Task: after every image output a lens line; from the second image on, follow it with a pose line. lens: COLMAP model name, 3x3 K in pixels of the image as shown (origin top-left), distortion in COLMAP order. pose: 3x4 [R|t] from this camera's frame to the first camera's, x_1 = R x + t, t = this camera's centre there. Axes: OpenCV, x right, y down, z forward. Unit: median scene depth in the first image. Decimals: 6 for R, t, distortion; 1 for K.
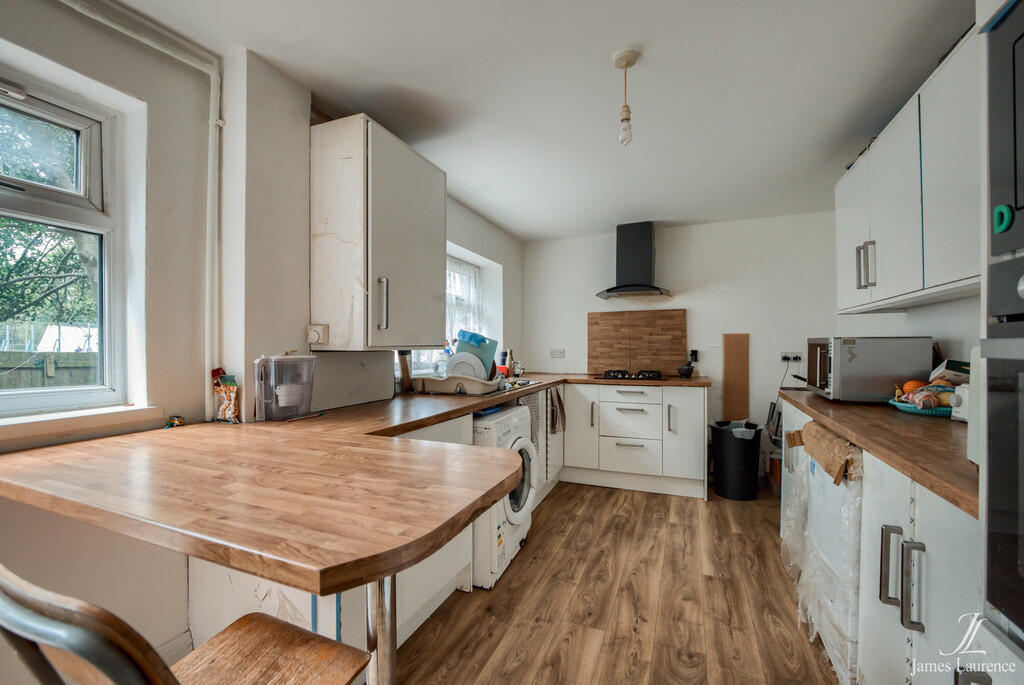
lens RADIAL K [[409.2, 0, 511.6], [0, 409.2, 347.2], [0, 0, 1]] dist [-0.000621, -0.000184]
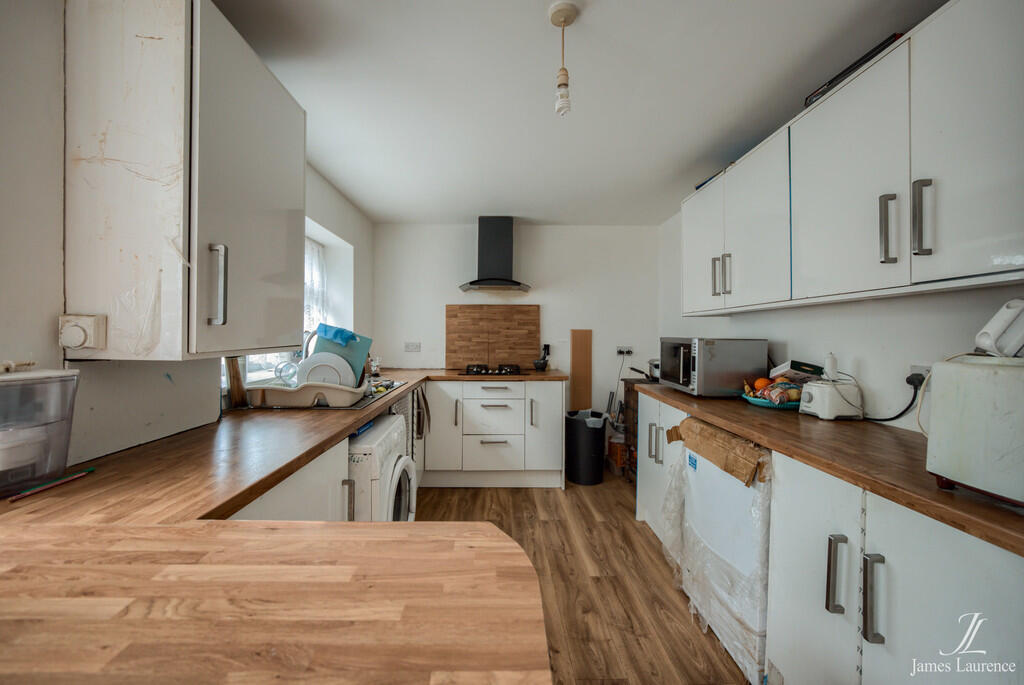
lens RADIAL K [[409.2, 0, 510.7], [0, 409.2, 340.0], [0, 0, 1]] dist [-0.000621, -0.000184]
pose [[0.925765, 0.007262, 0.378029, -0.097197], [-0.009409, 0.999948, 0.003833, -0.020170], [-0.377982, -0.007105, 0.925786, 0.174469]]
